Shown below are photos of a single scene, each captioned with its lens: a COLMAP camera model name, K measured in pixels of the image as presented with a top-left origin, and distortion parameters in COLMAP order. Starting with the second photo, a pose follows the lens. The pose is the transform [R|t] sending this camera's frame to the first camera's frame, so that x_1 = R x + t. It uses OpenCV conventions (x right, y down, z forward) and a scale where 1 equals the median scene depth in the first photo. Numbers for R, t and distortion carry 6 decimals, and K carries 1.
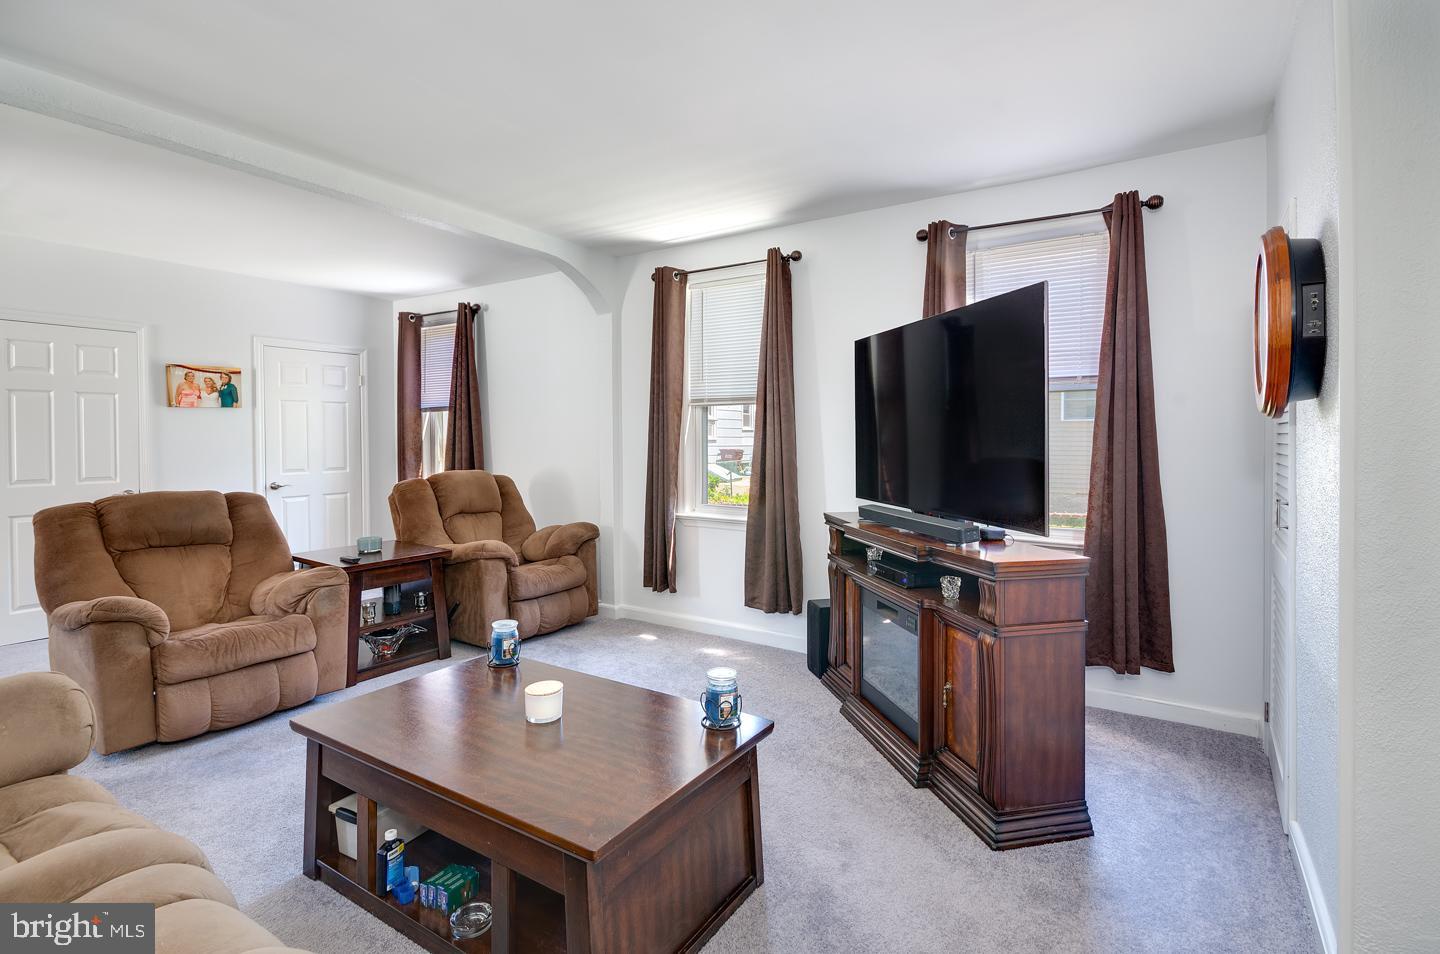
lens RADIAL K [[684.5, 0, 724.9], [0, 684.5, 448.9], [0, 0, 1]] dist [-0.000708, -0.000063]
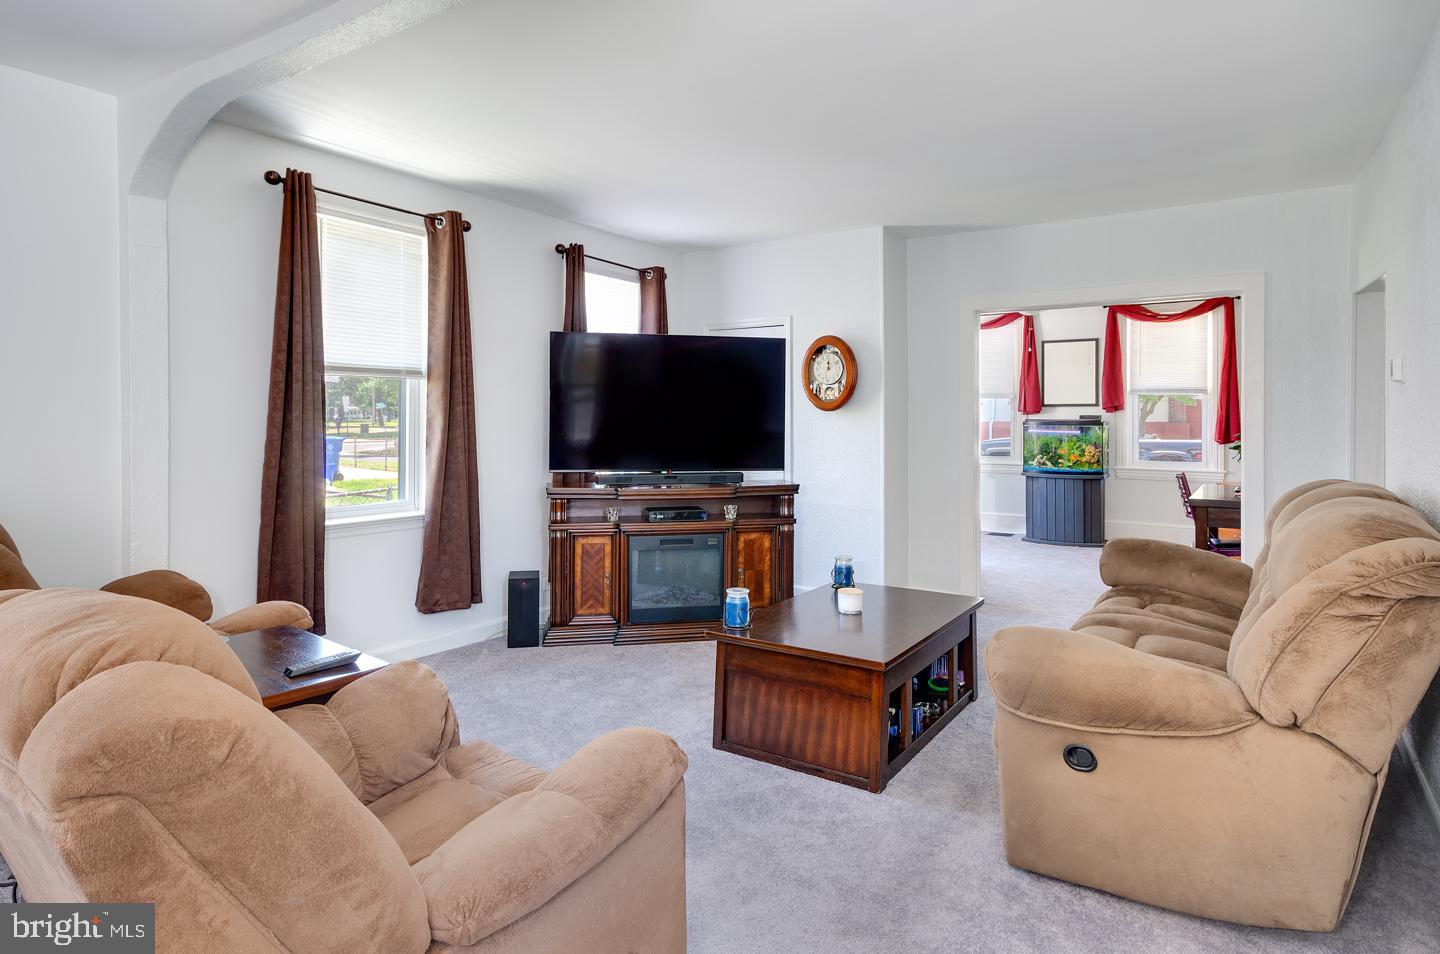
lens RADIAL K [[820.4, 0, 718.5], [0, 820.4, 420.9], [0, 0, 1]] dist [0.004461, 0.000795]
pose [[0.031230, -0.000144, 0.999512, -0.753595], [0.008119, 0.999967, -0.000109, -0.008171], [-0.999479, 0.008118, 0.031230, 0.459762]]
